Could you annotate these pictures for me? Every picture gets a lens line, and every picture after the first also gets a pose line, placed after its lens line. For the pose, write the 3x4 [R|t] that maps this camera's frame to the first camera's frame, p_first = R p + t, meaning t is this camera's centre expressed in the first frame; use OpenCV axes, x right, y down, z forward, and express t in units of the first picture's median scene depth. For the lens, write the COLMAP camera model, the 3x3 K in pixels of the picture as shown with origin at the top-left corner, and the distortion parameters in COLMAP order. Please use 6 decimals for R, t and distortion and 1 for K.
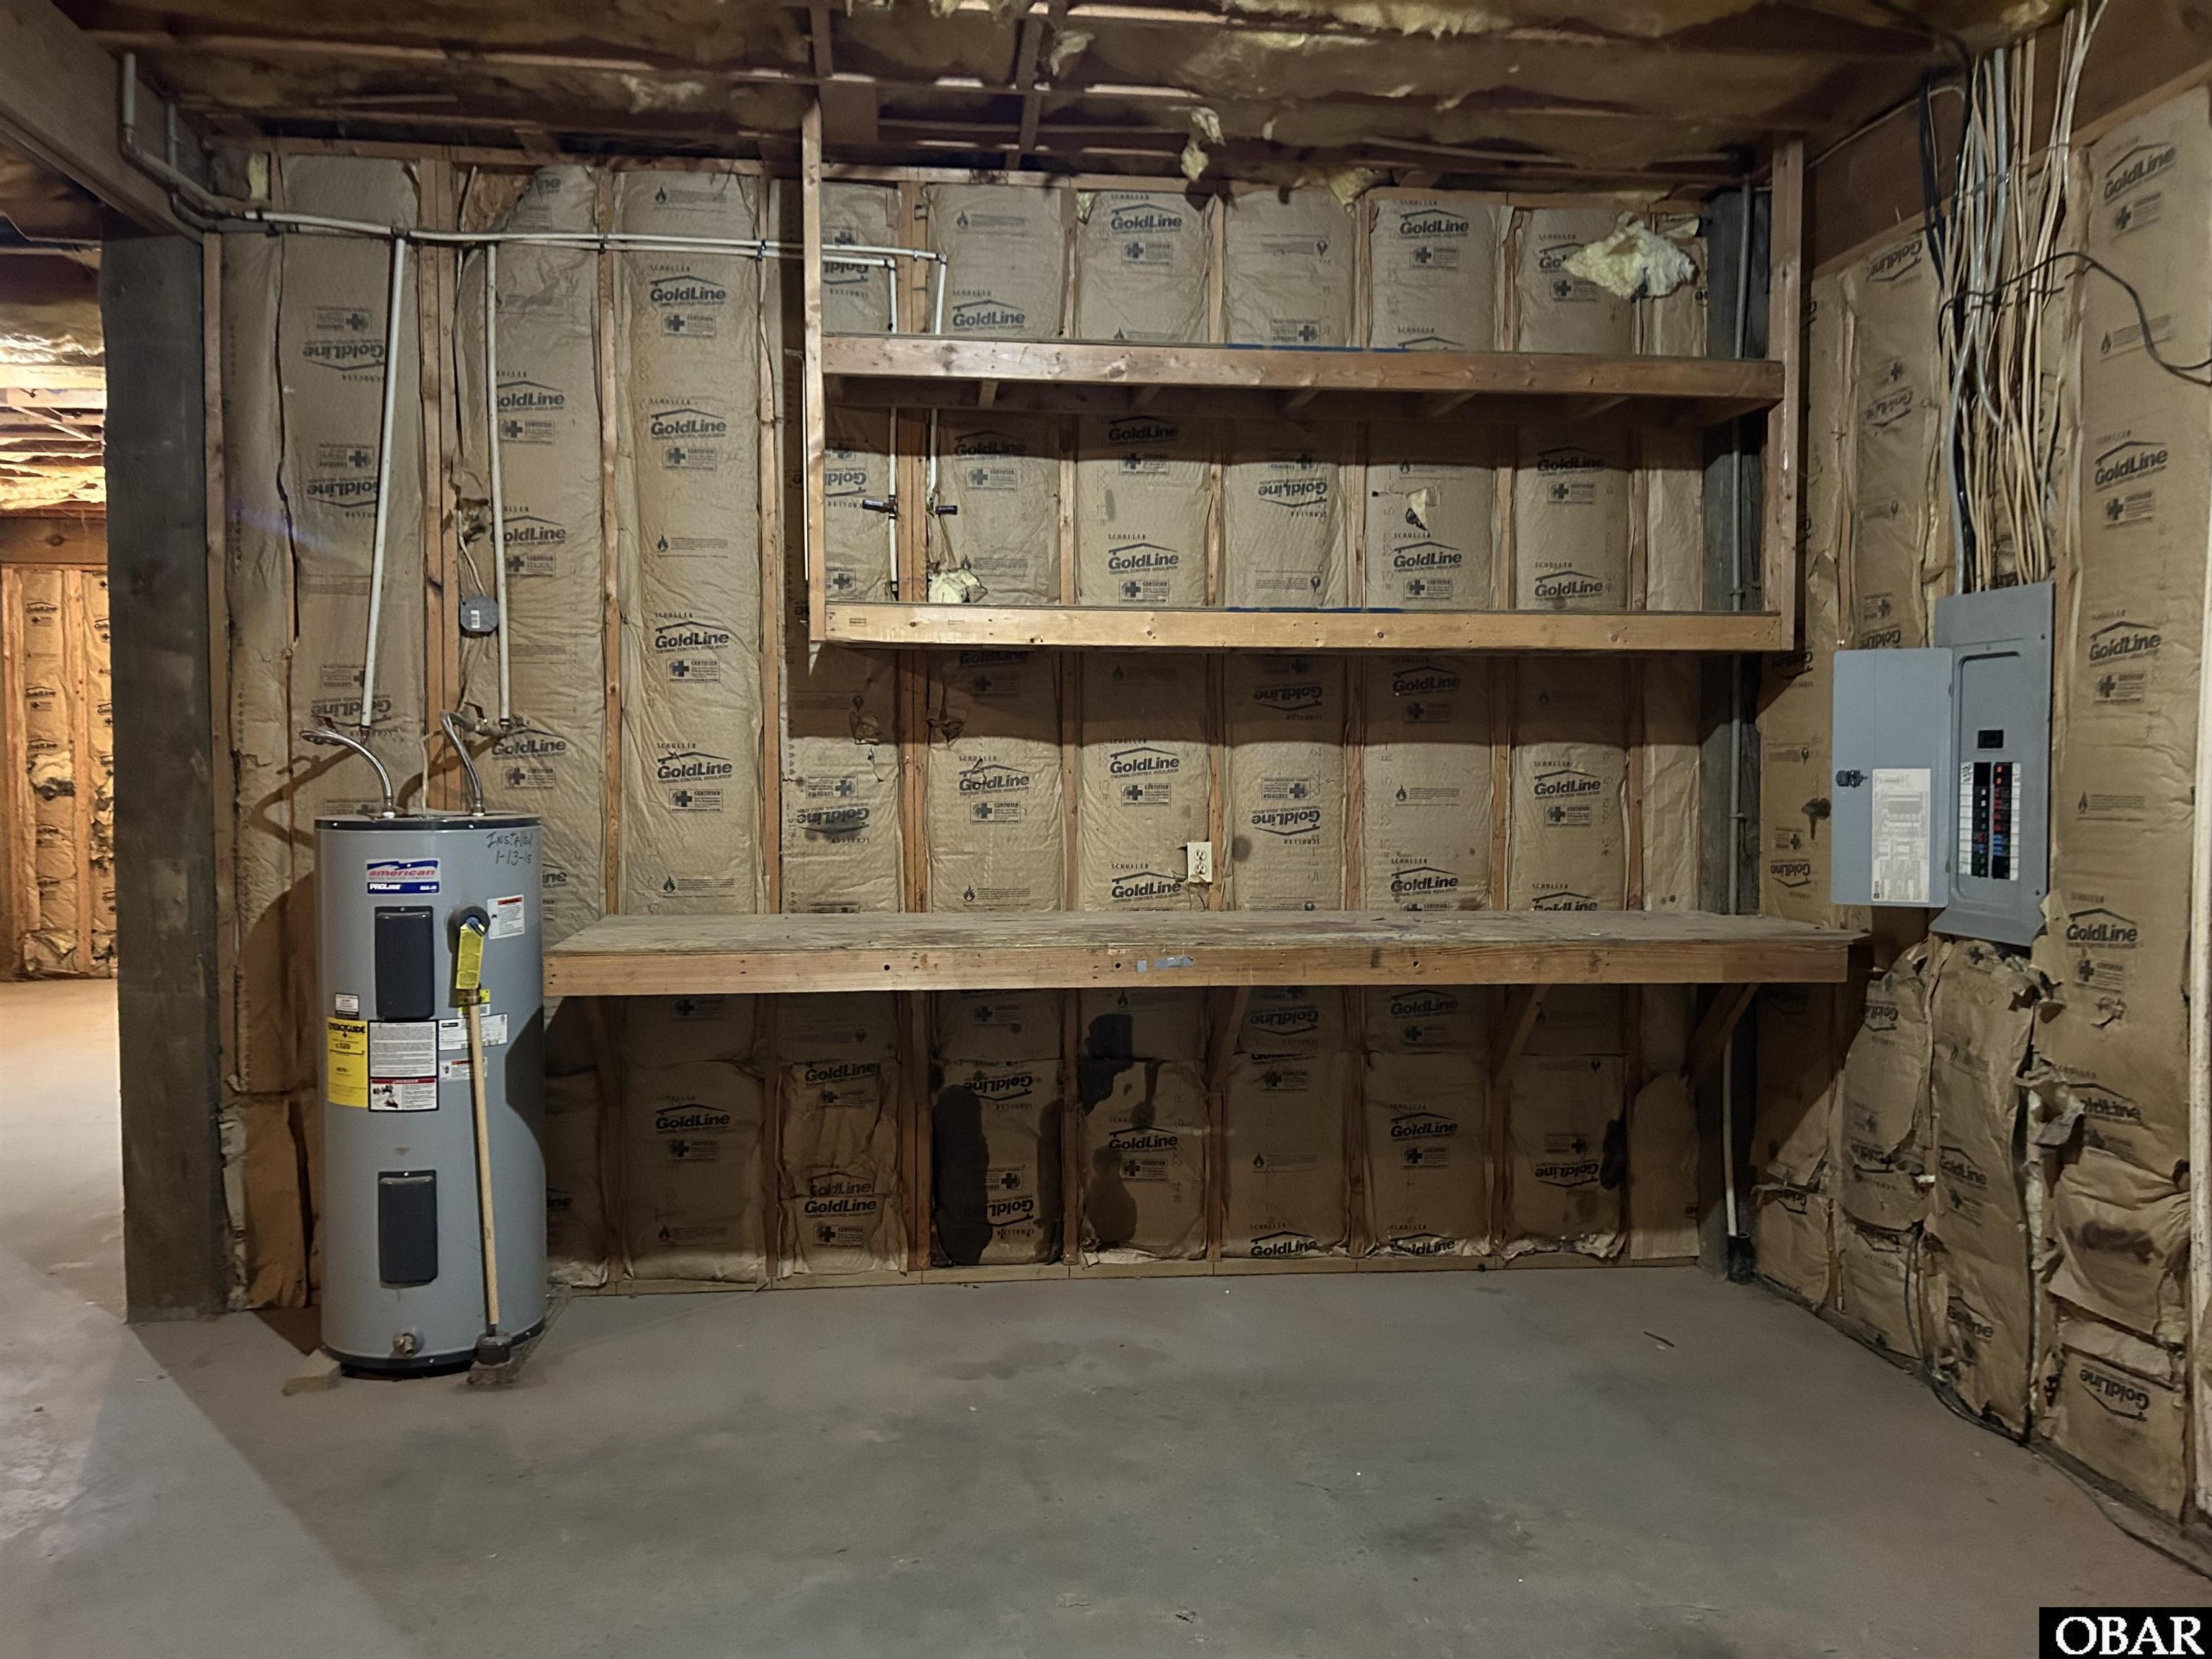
lens RADIAL K [[1668.5, 0, 1105.0], [0, 1668.5, 831.5], [0, 0, 1]] dist [0.046585, -0.050250]
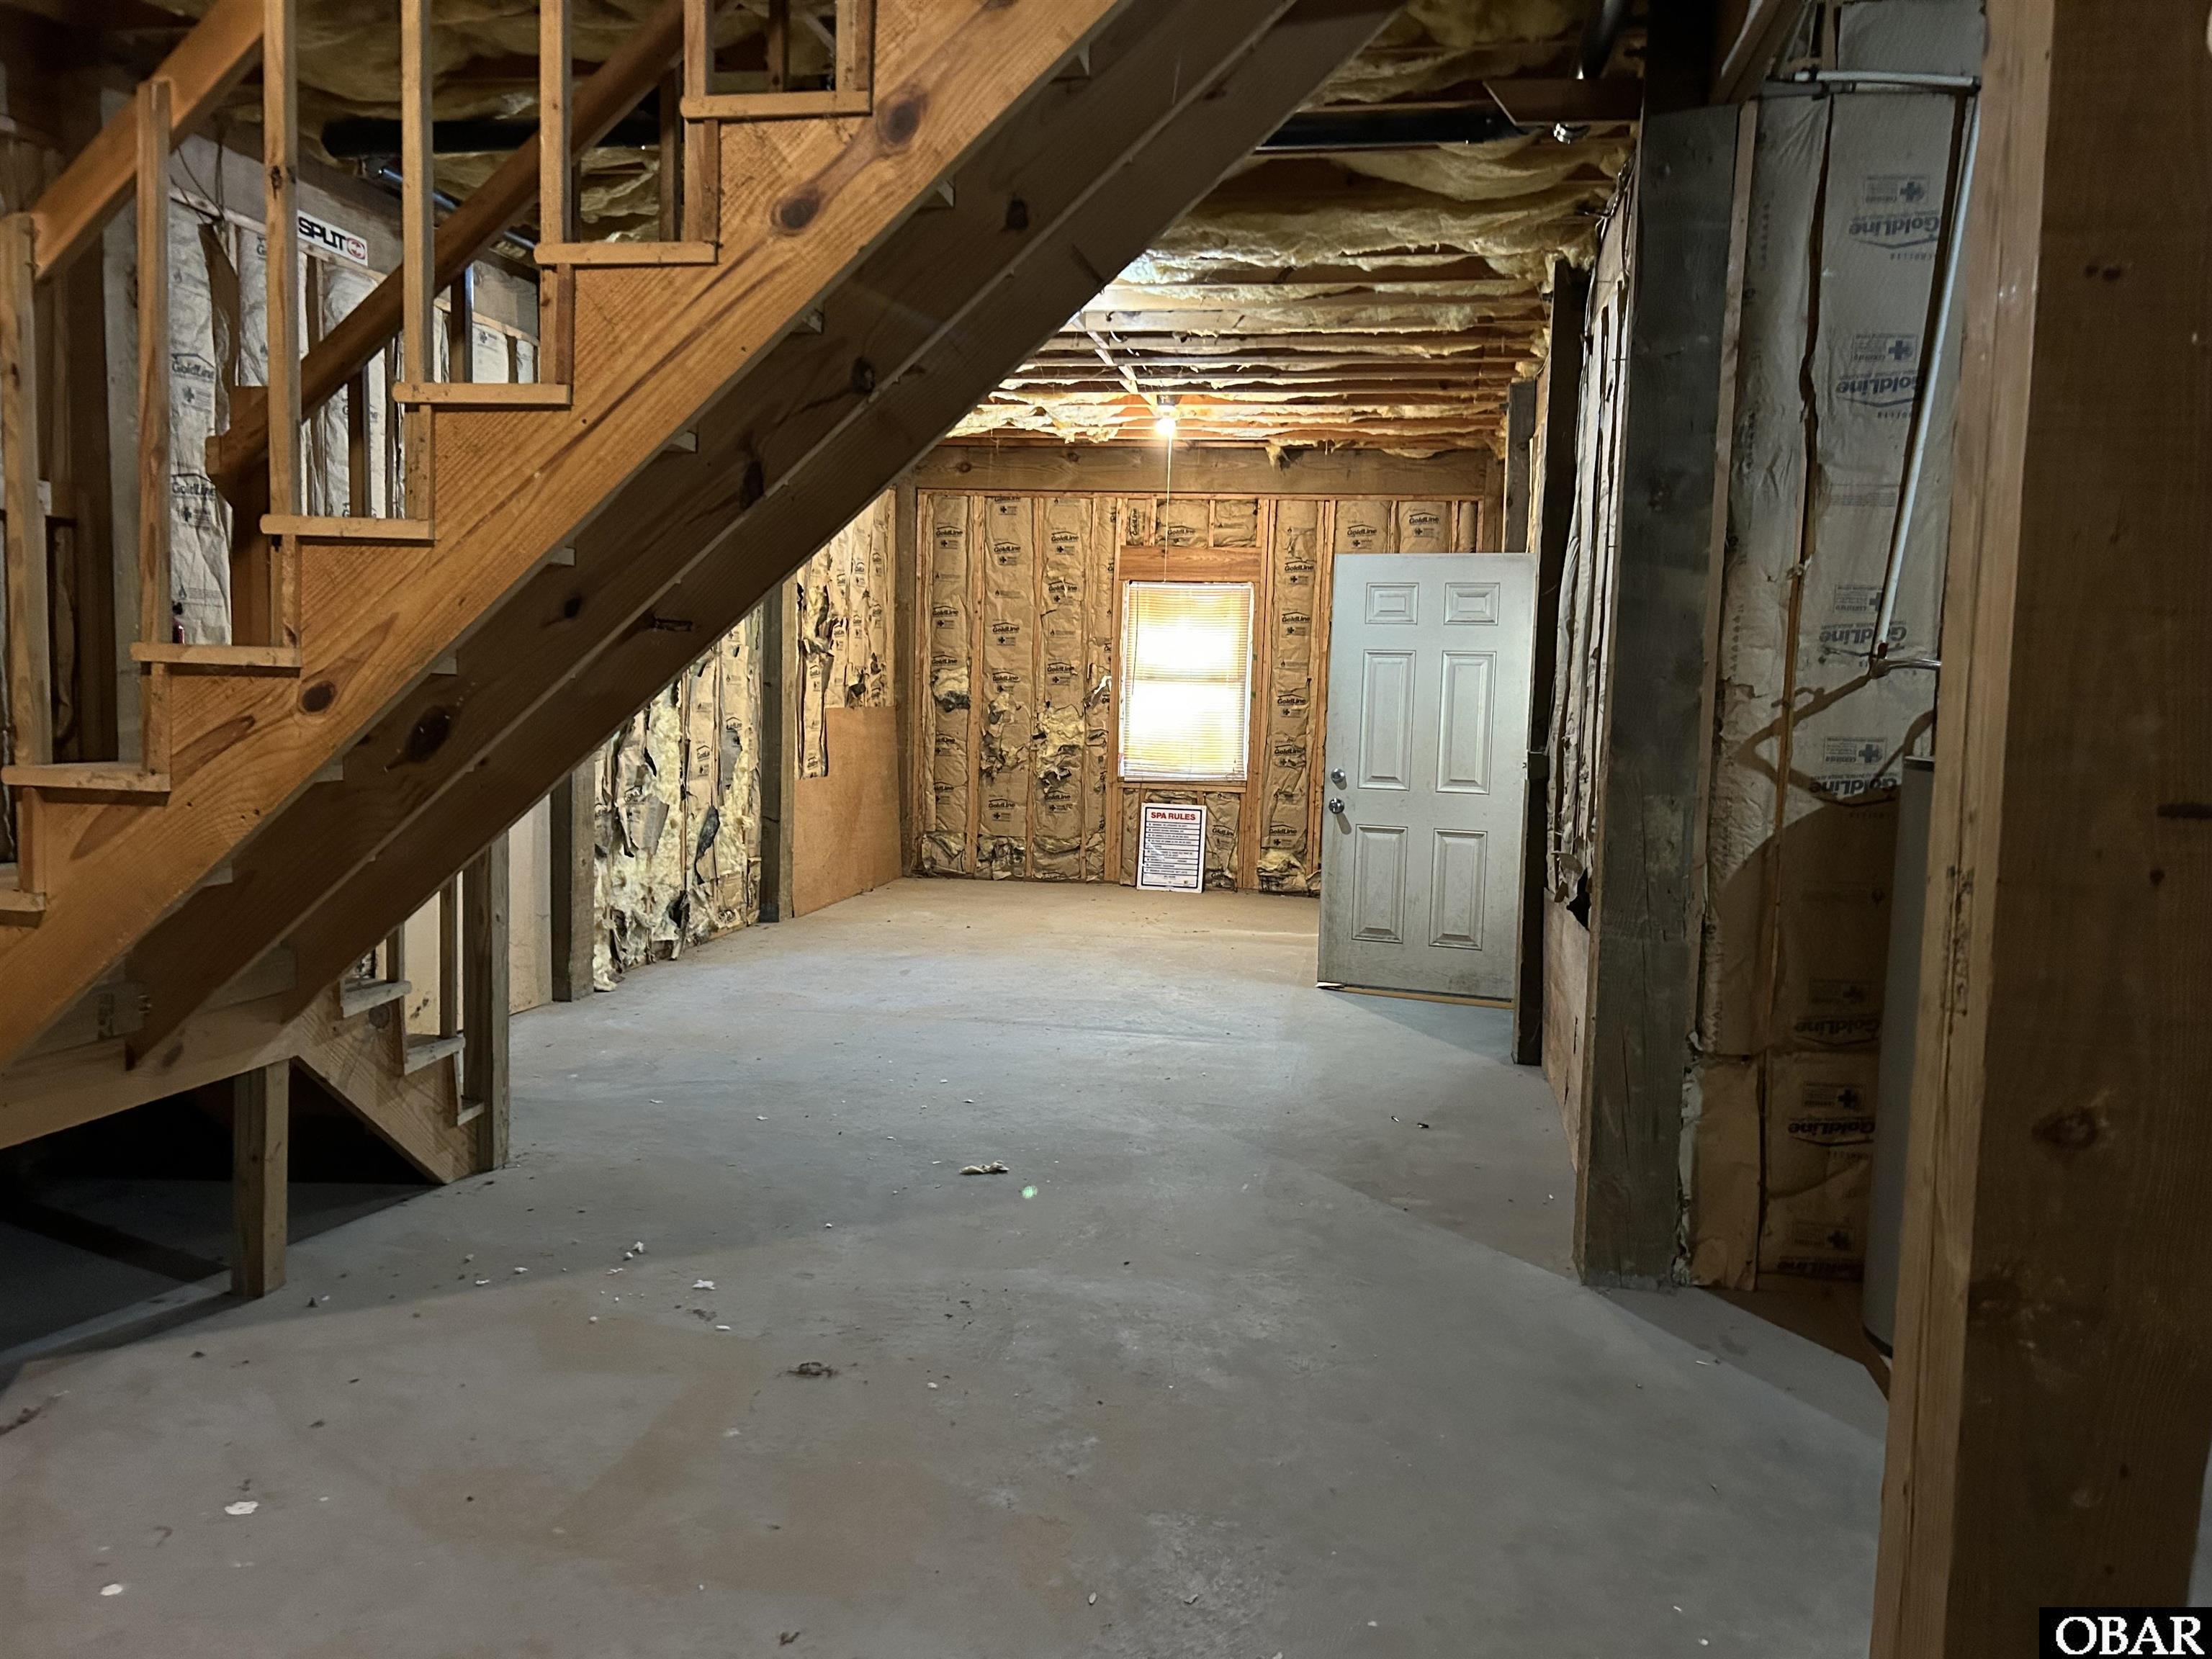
lens RADIAL K [[1668.5, 0, 1100.8], [0, 1668.5, 826.1], [0, 0, 1]] dist [0.046585, -0.050250]
pose [[0.952622, 0.058114, -0.298554, -0.561459], [-0.047030, 0.997916, 0.044184, 0.006805], [0.300499, -0.028049, 0.953369, 0.030743]]
